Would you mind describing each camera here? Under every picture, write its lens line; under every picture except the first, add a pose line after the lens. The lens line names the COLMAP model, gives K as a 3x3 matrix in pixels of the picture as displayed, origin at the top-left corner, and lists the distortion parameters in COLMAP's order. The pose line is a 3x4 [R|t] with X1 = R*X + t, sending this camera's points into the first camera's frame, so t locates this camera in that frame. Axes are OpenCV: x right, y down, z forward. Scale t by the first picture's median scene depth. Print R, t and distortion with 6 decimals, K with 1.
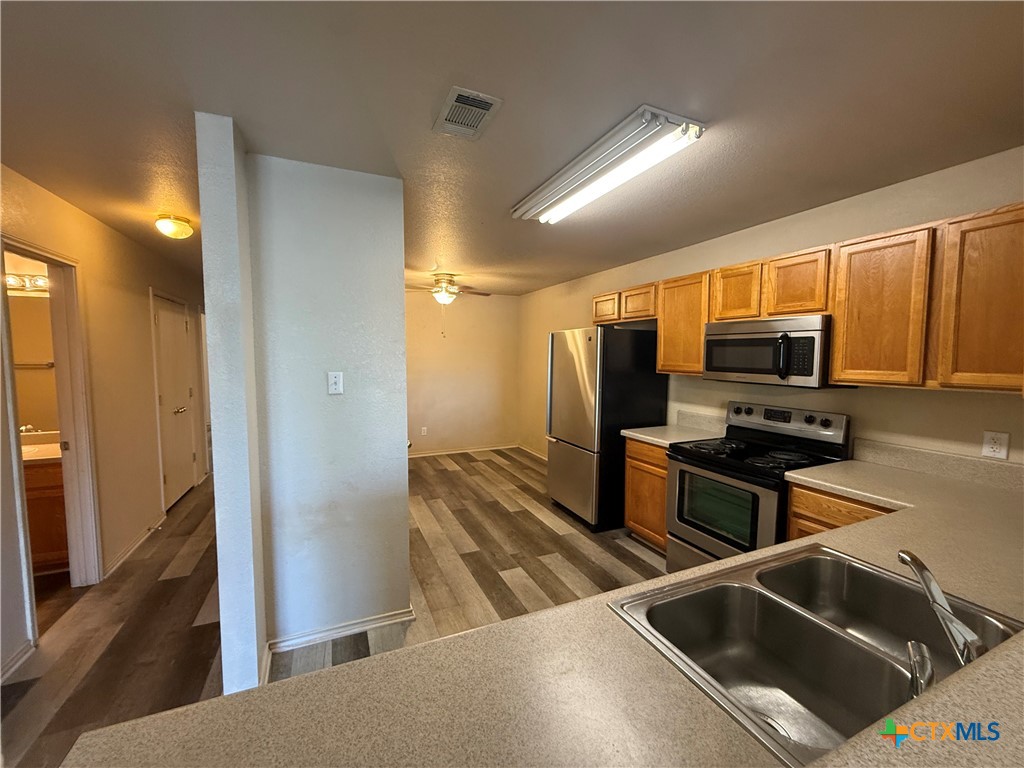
lens RADIAL K [[409.8, 0, 511.3], [0, 409.8, 384.8], [0, 0, 1]] dist [-0.001105, -0.000908]
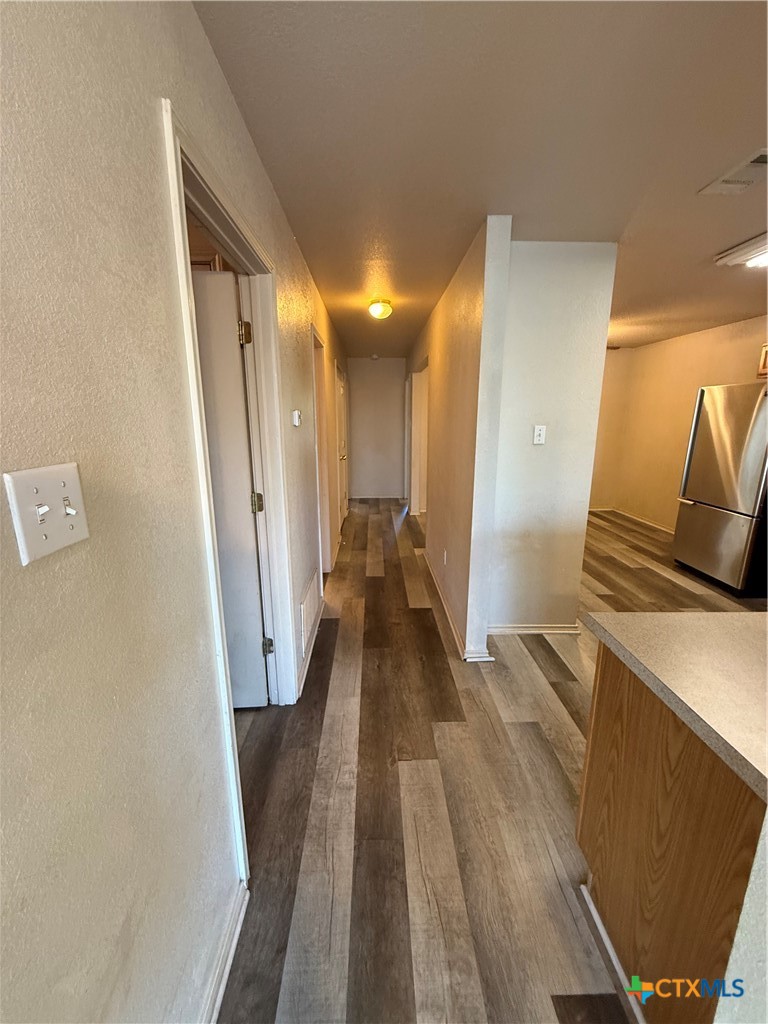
lens RADIAL K [[409.8, 0, 385.6], [0, 409.8, 510.6], [0, 0, 1]] dist [-0.001105, -0.000908]
pose [[0.924739, 0.083510, -0.371328, -0.257274], [-0.025476, 0.987025, 0.158533, 0.023908], [0.379749, -0.137142, 0.914868, -0.210259]]
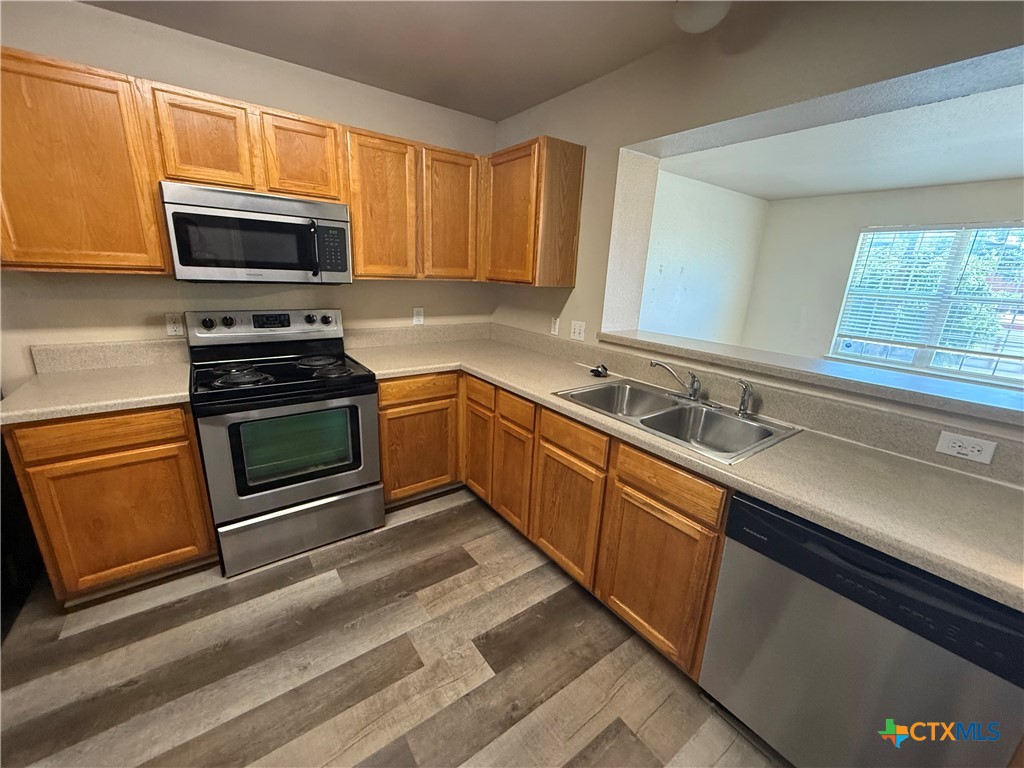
lens RADIAL K [[409.8, 0, 506.2], [0, 409.8, 382.4], [0, 0, 1]] dist [-0.001105, -0.000908]
pose [[-0.208969, -0.275335, 0.938362, -0.232724], [0.025765, 0.957663, 0.286737, -0.027591], [-0.977583, 0.084096, -0.193028, 0.602428]]
